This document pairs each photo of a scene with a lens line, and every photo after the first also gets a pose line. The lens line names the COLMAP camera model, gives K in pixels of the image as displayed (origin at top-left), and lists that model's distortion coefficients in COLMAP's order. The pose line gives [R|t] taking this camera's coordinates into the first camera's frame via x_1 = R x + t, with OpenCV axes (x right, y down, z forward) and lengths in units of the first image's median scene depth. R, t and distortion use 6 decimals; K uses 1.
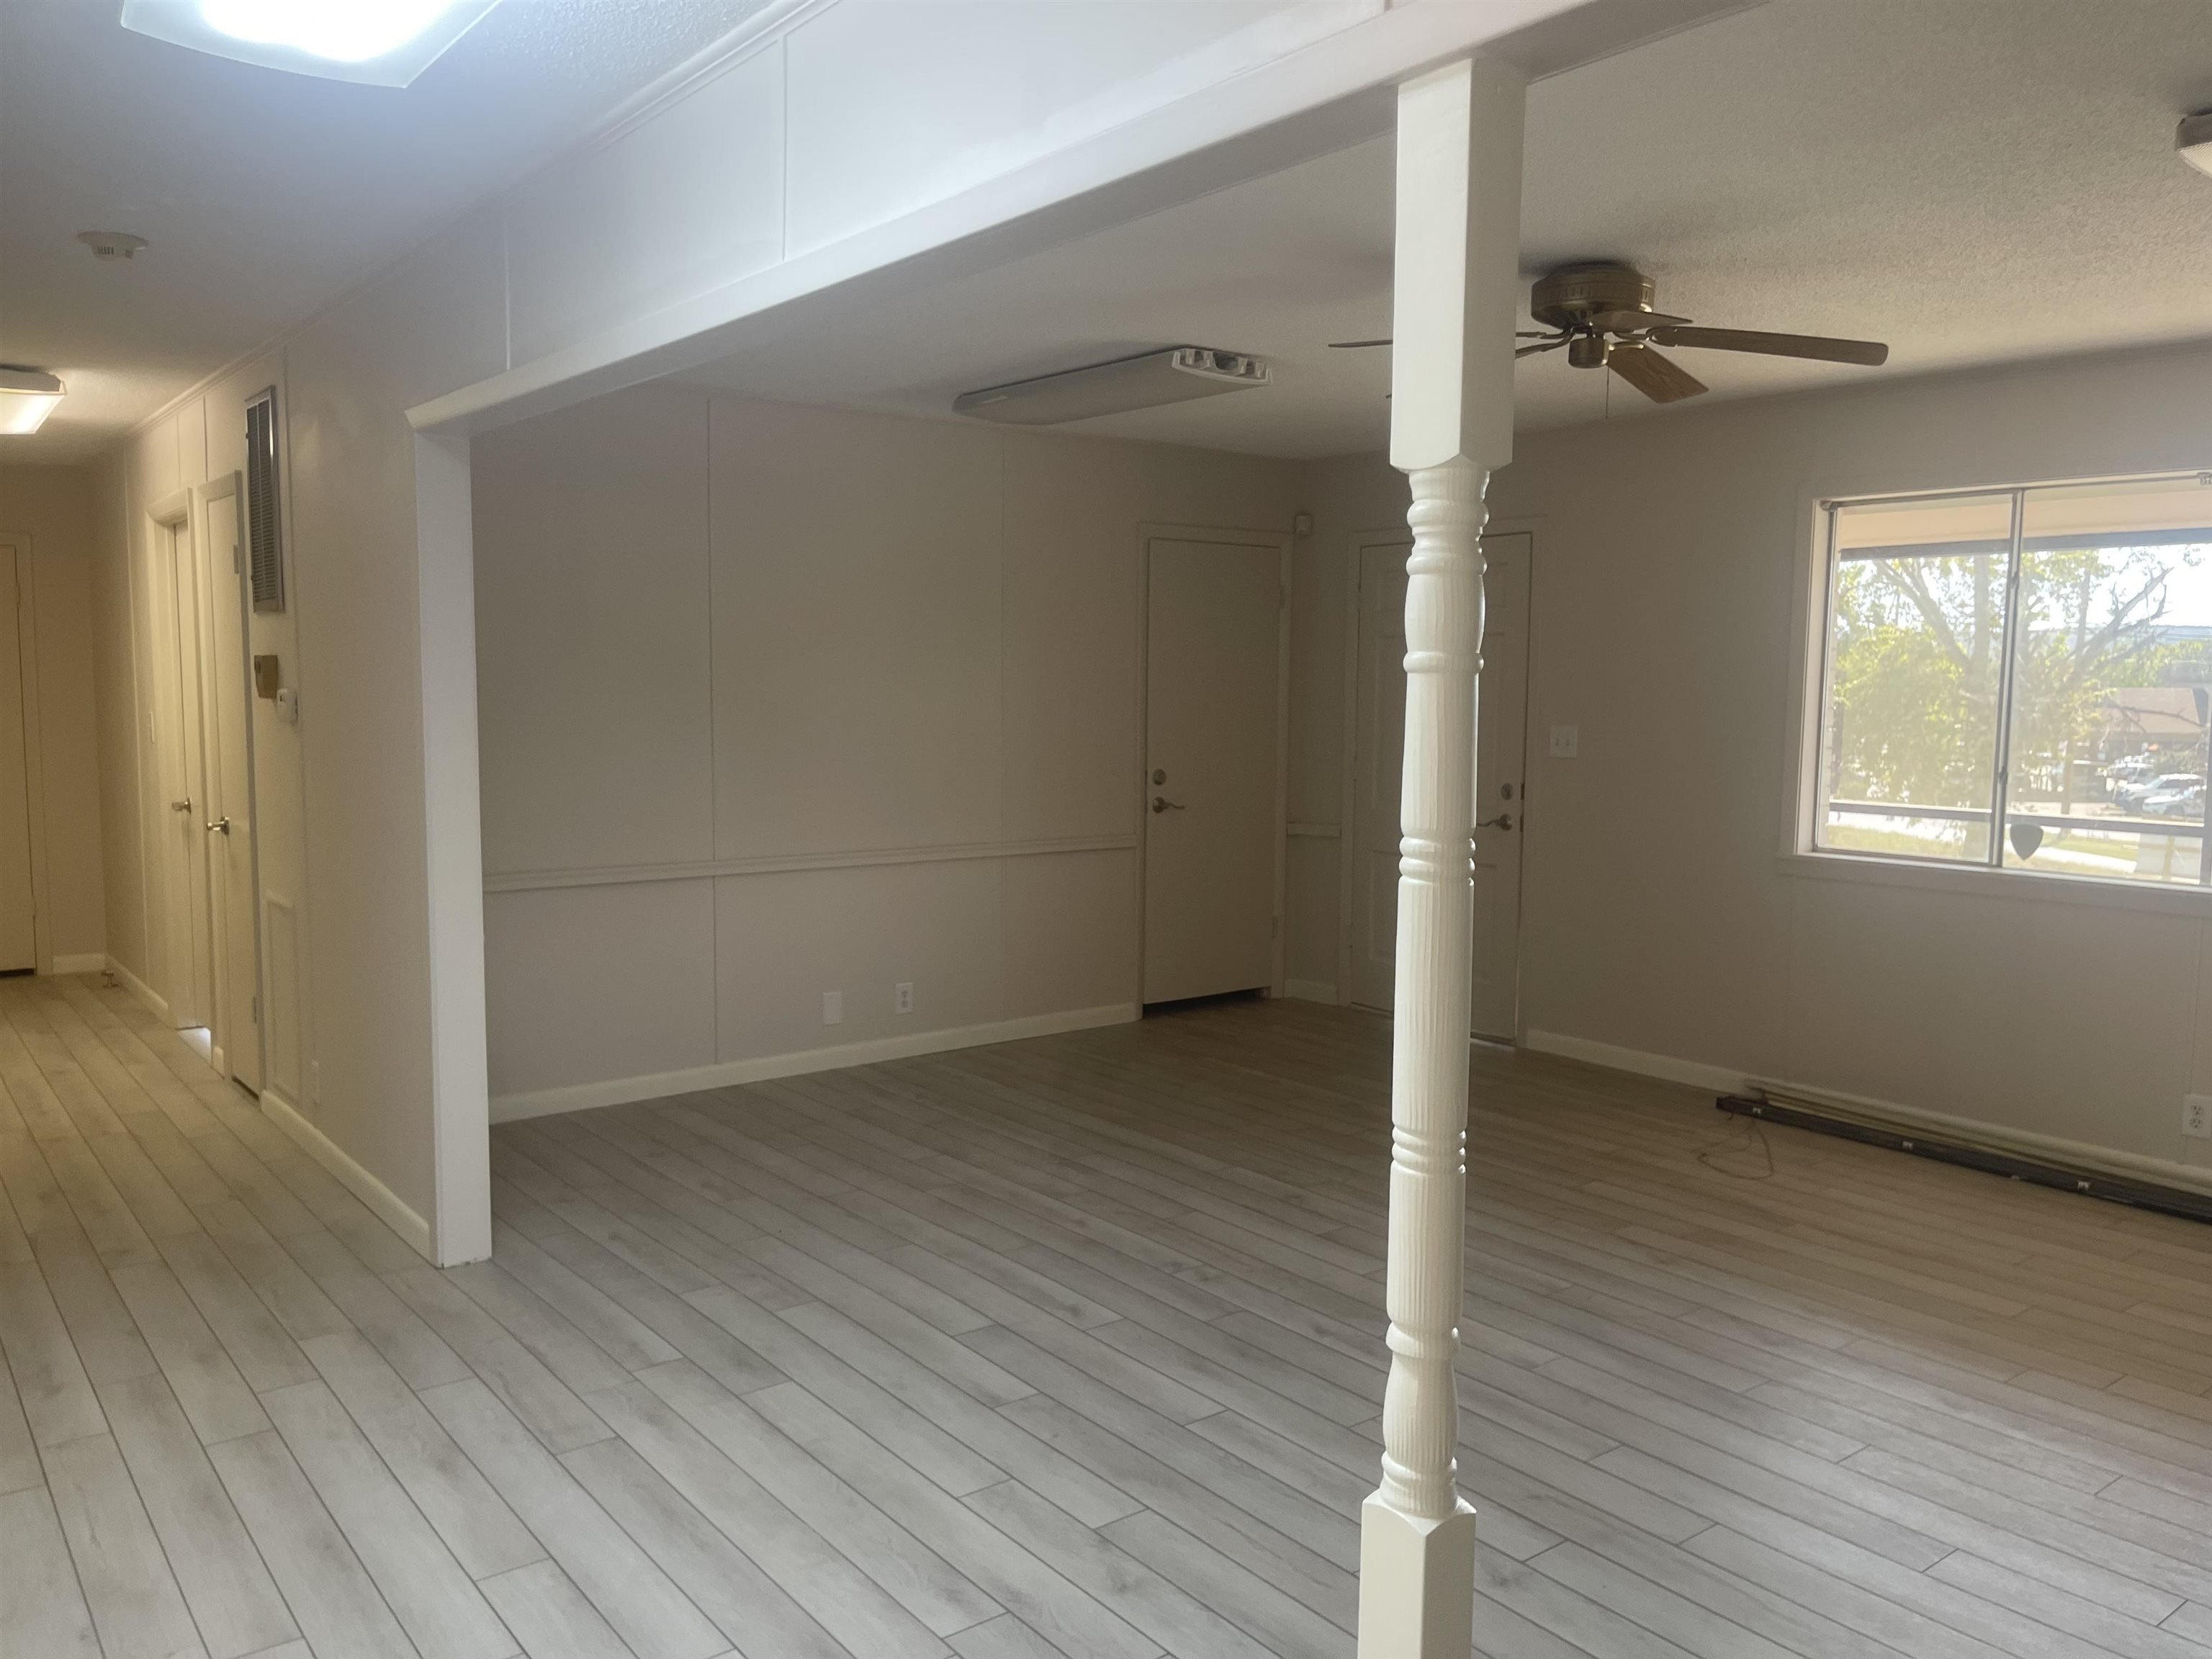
lens RADIAL K [[1674.3, 0, 1115.3], [0, 1674.3, 851.6], [0, 0, 1]] dist [0.066427, -0.090885]
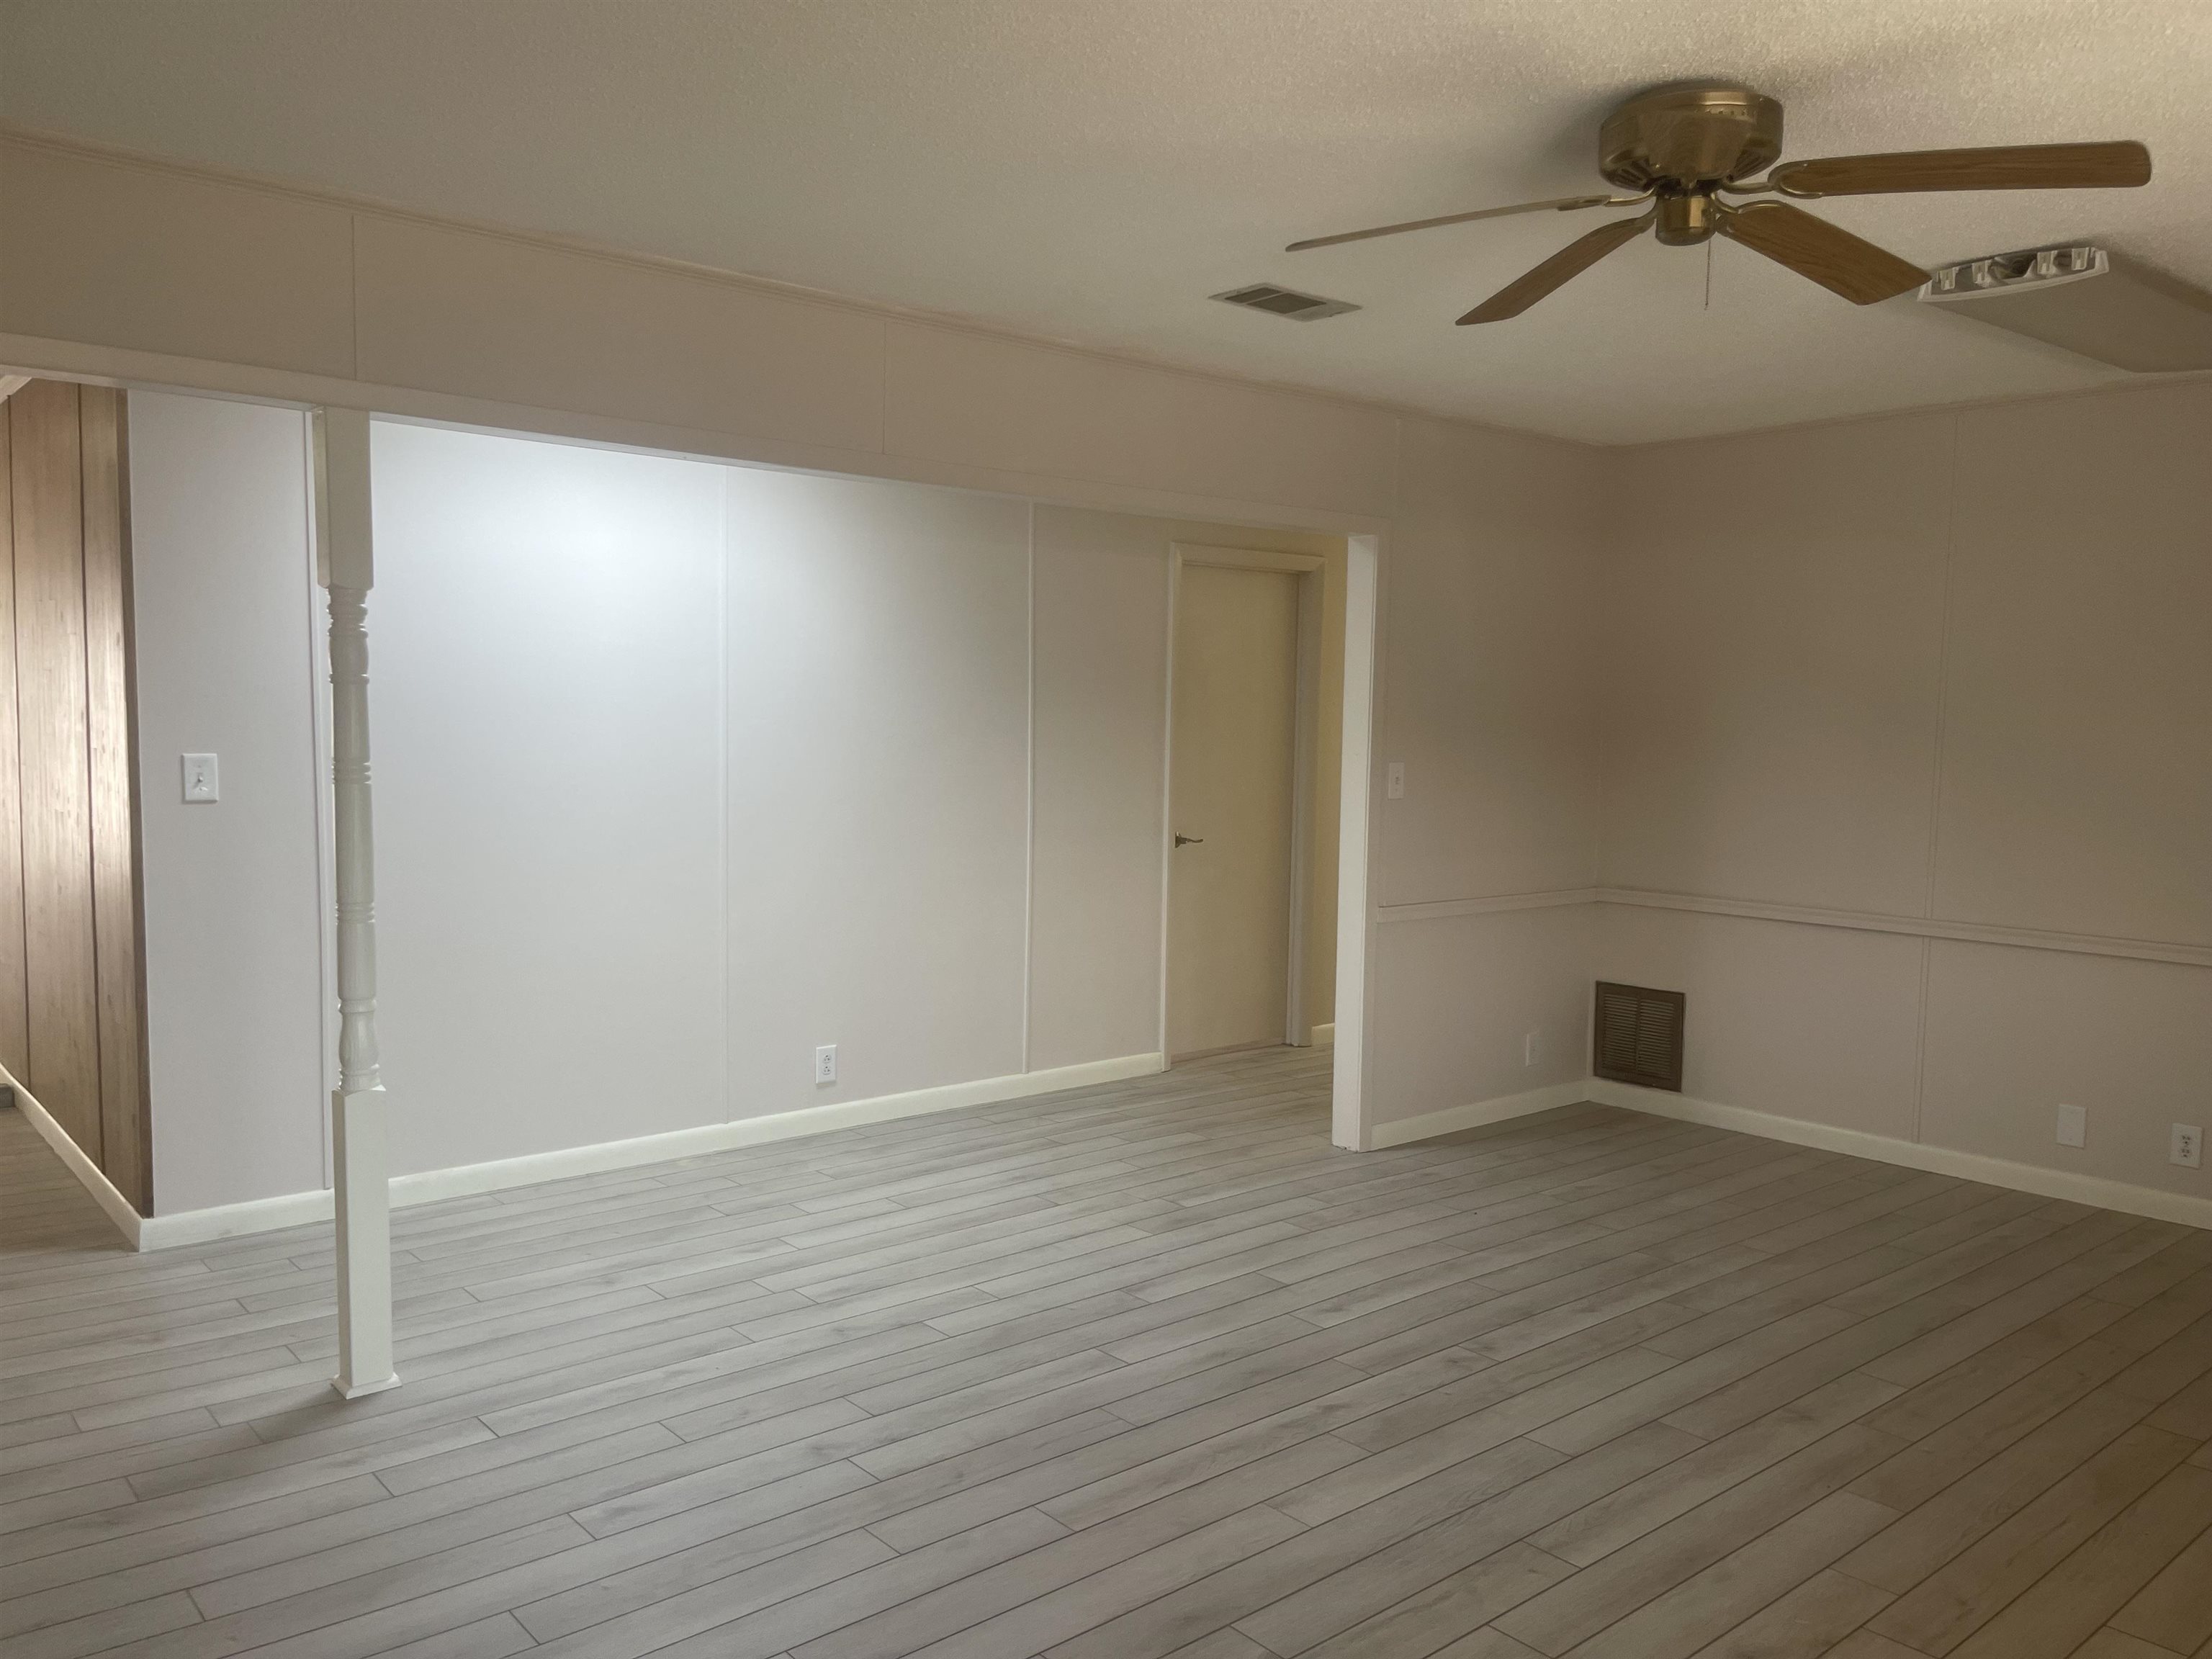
lens RADIAL K [[1674.3, 0, 1114.1], [0, 1674.3, 843.2], [0, 0, 1]] dist [0.066427, -0.090885]
pose [[0.044470, 0.069383, -0.996598, 0.785323], [-0.116809, 0.991104, 0.063788, -0.051039], [0.992158, 0.113575, 0.052179, 0.617755]]
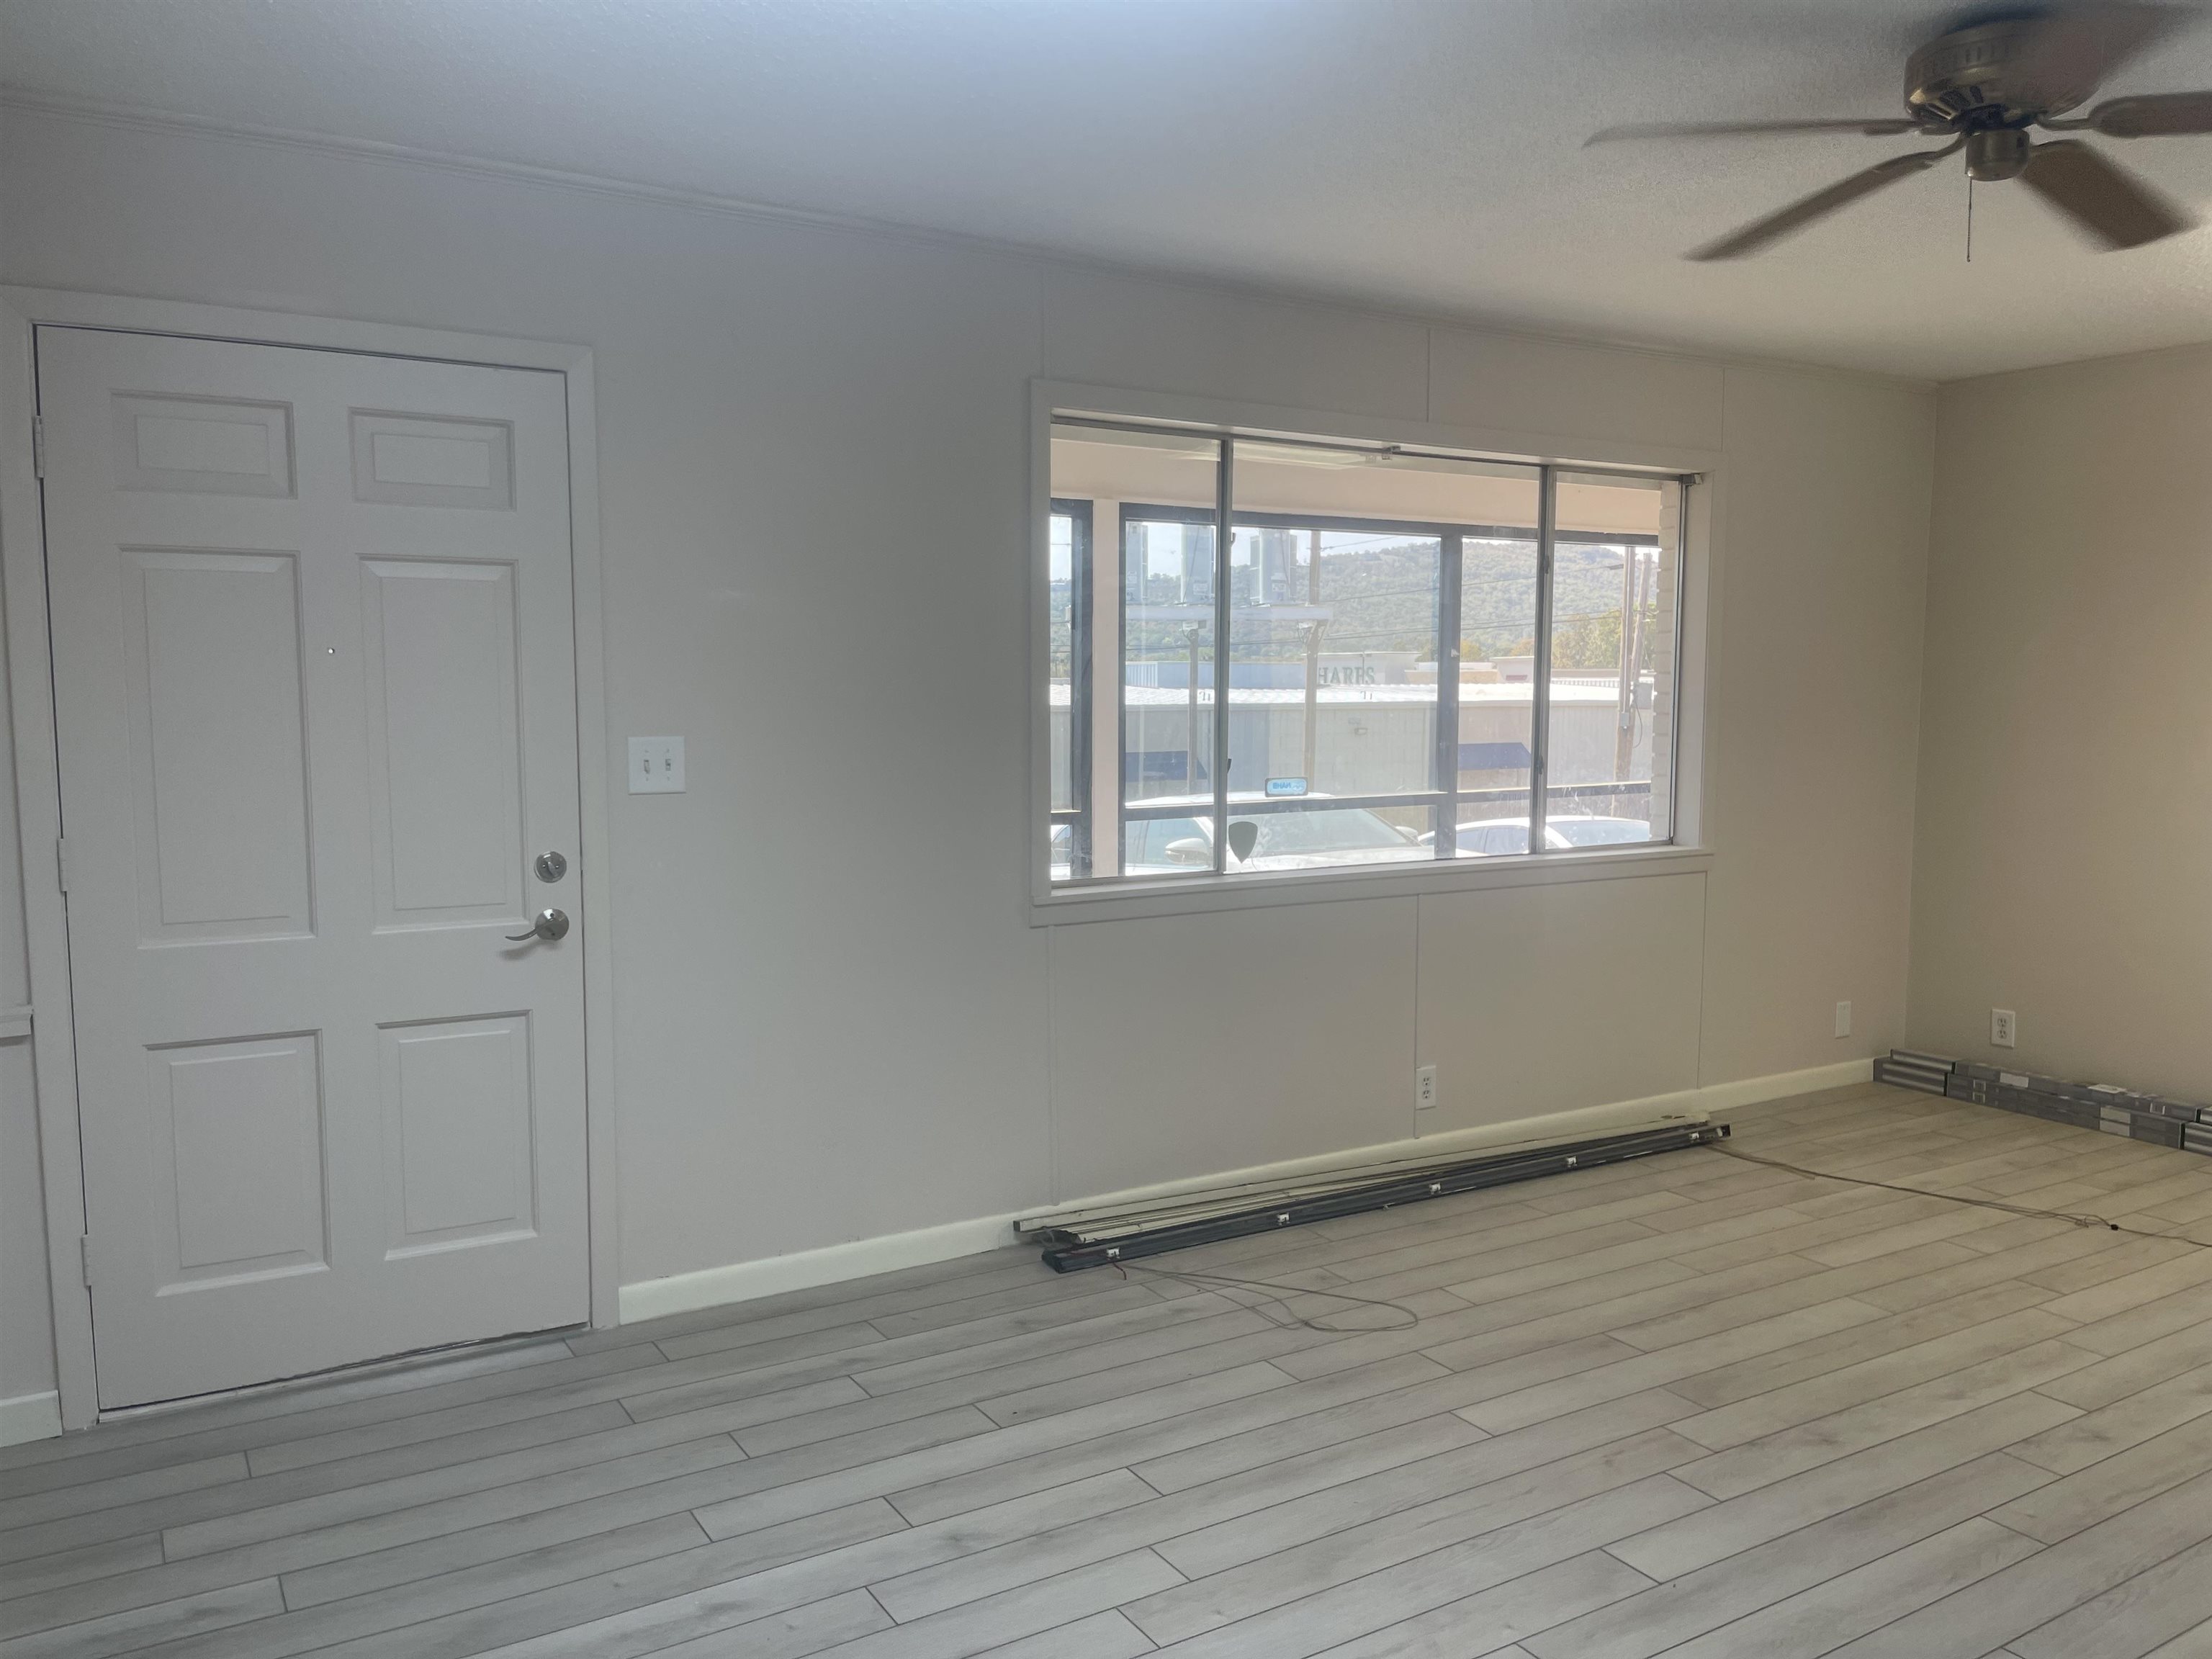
lens RADIAL K [[1674.3, 0, 1102.9], [0, 1674.3, 845.2], [0, 0, 1]] dist [0.066427, -0.090885]
pose [[0.119749, -0.105489, 0.987184, -0.362456], [0.102608, 0.990329, 0.093378, -0.100818], [-0.987488, 0.090111, 0.129414, 1.039443]]
